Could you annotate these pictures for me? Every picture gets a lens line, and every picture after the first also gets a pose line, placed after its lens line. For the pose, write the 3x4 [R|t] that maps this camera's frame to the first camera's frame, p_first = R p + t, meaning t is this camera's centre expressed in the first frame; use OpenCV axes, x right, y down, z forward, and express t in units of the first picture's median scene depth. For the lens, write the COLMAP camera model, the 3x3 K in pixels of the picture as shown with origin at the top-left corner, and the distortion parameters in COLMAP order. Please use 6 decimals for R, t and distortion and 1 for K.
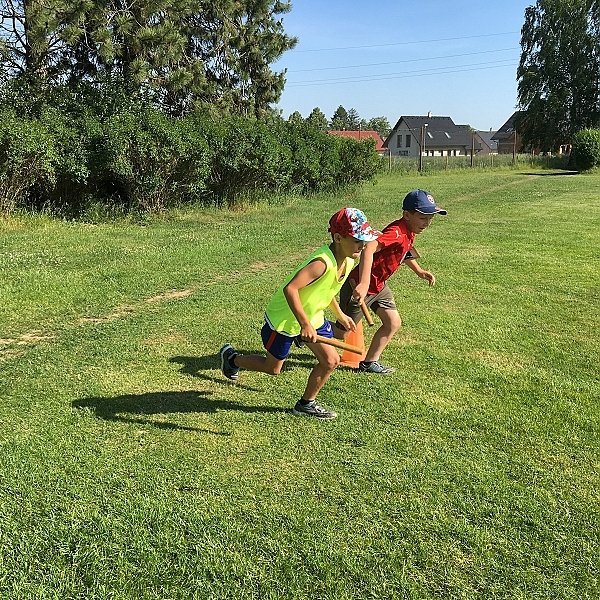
lens RADIAL K [[666.8, 0, 273.0], [0, 666.8, 275.1], [0, 0, 1]] dist [0.148556, -0.272678]
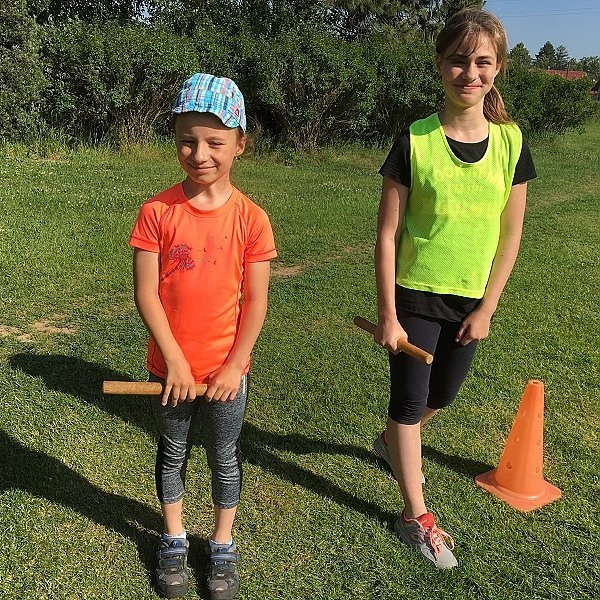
lens RADIAL K [[666.8, 0, 273.0], [0, 666.8, 275.1], [0, 0, 1]] dist [0.148556, -0.272678]
pose [[0.963355, 0.124656, -0.237505, 0.010763], [-0.102015, 0.989184, 0.105391, -0.020482], [0.248073, -0.077300, 0.965652, 0.130965]]
